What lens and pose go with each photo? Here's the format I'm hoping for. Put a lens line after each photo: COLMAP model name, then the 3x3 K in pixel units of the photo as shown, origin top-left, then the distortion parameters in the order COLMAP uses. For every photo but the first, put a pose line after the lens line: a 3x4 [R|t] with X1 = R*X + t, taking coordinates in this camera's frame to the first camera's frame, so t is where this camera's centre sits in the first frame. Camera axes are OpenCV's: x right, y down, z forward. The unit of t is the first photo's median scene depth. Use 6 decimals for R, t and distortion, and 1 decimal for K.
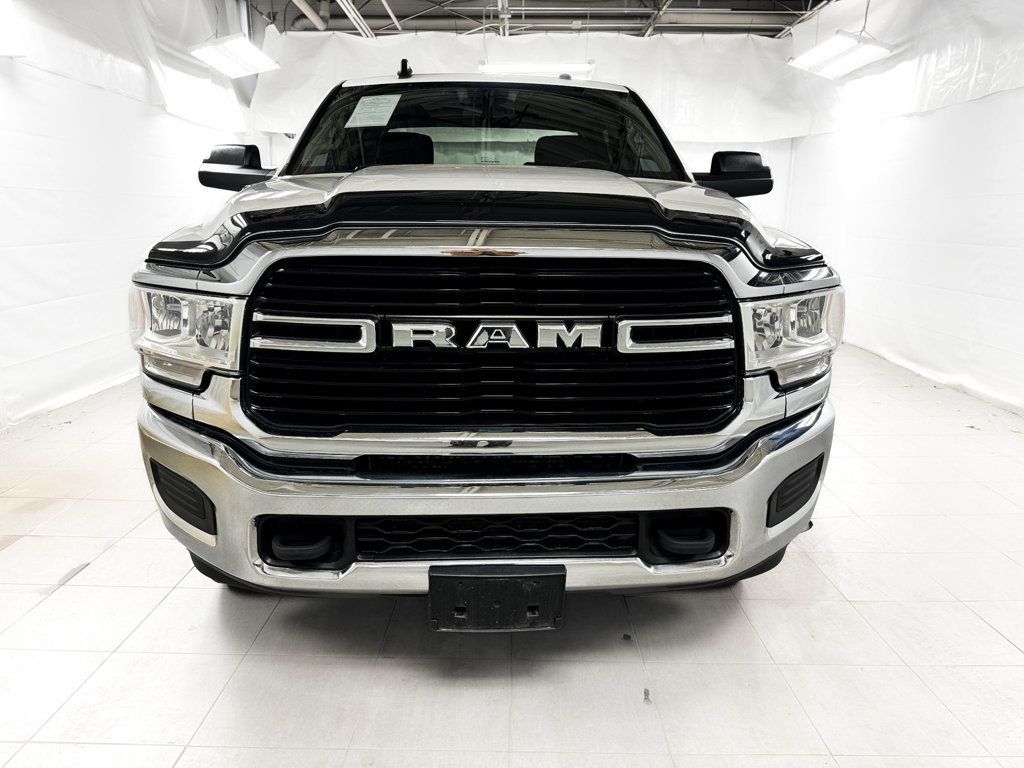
lens RADIAL K [[733.4, 0, 512.0], [0, 733.4, 384.0], [0, 0, 1]] dist [-0.004665, -0.006877]
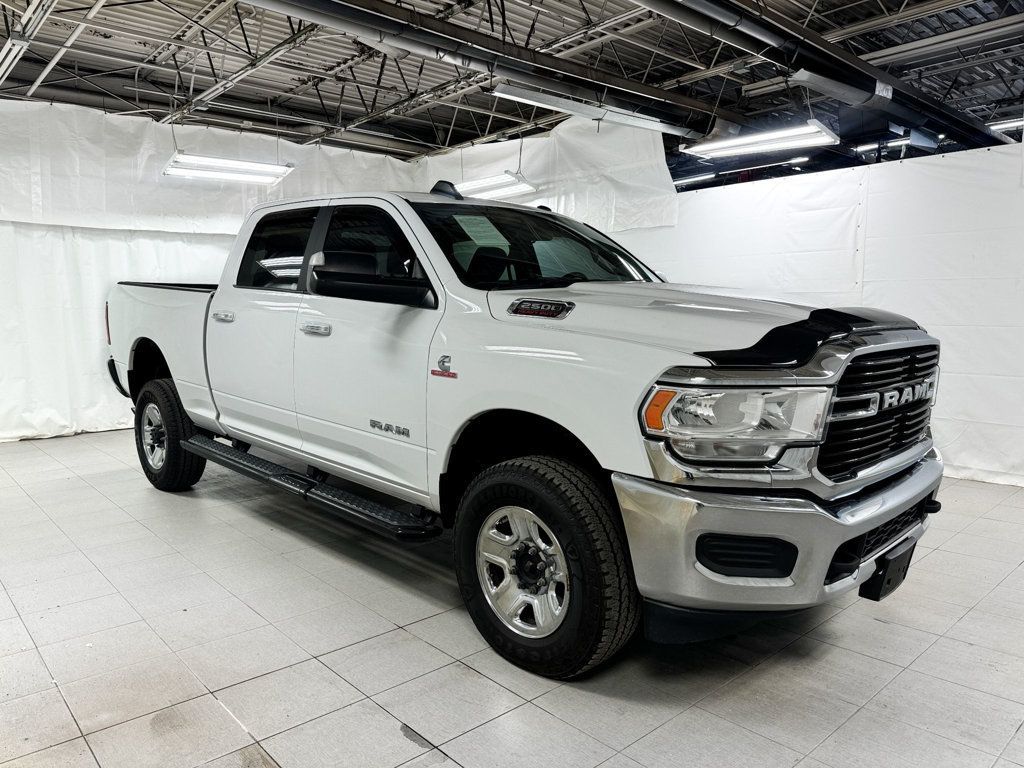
lens RADIAL K [[728.9, 0, 543.1], [0, 728.9, 385.8], [0, 0, 1]] dist [-0.004742, -0.005144]
pose [[0.721963, -0.080286, 0.687258, -0.431558], [0.159801, 0.985741, -0.052715, -0.033077], [-0.673226, 0.147883, 0.724498, 0.087420]]
